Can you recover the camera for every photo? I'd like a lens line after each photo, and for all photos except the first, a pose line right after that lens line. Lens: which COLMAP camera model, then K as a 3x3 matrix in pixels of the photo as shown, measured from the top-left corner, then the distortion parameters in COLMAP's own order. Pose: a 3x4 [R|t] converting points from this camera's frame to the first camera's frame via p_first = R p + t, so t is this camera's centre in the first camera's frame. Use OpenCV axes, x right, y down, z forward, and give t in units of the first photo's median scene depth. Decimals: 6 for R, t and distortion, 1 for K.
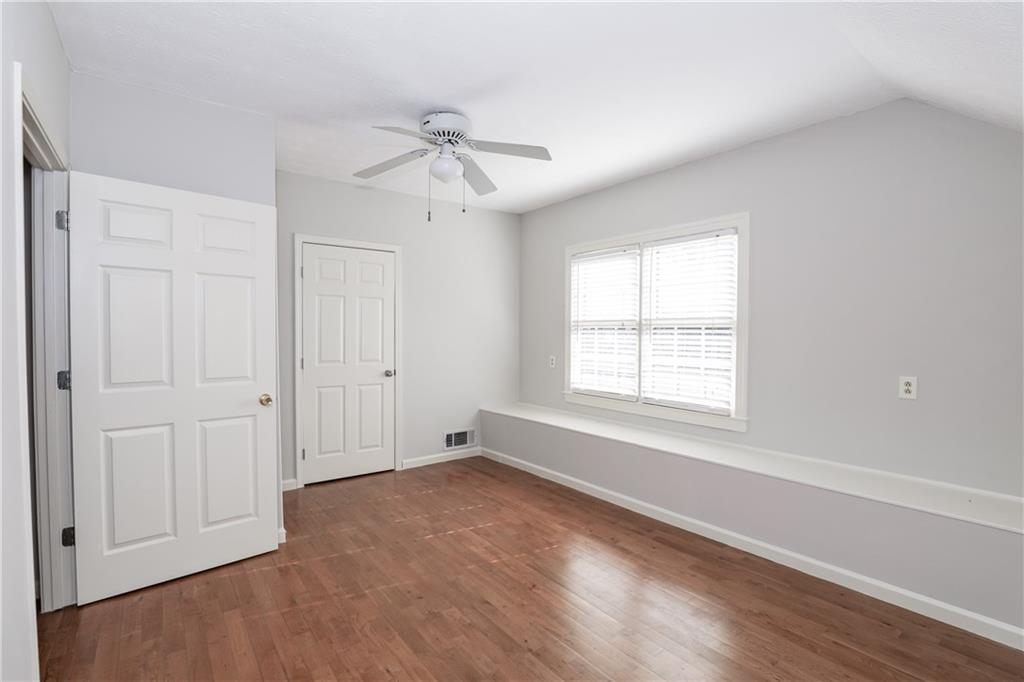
lens RADIAL K [[458.5, 0, 513.2], [0, 458.5, 337.6], [0, 0, 1]] dist [-0.000309, 0.000047]
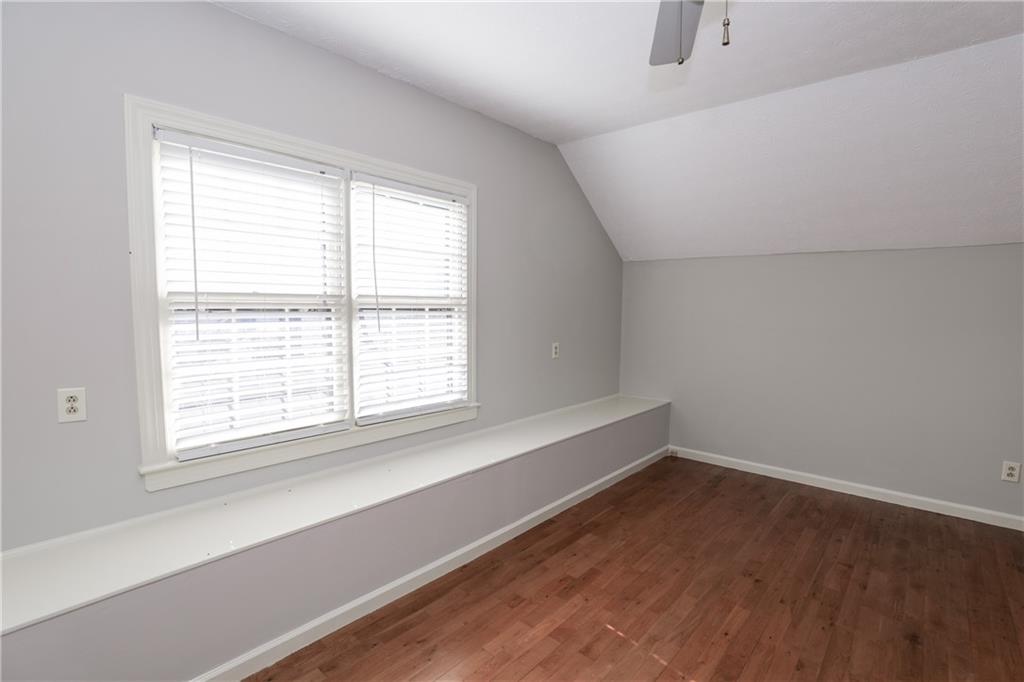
lens RADIAL K [[482.4, 0, 511.6], [0, 482.4, 344.6], [0, 0, 1]] dist [-0.002469, -0.000039]
pose [[-0.161385, -0.070659, 0.984359, -0.406915], [0.018769, 0.997033, 0.074646, -0.017678], [-0.986713, 0.030522, -0.159580, 0.896148]]
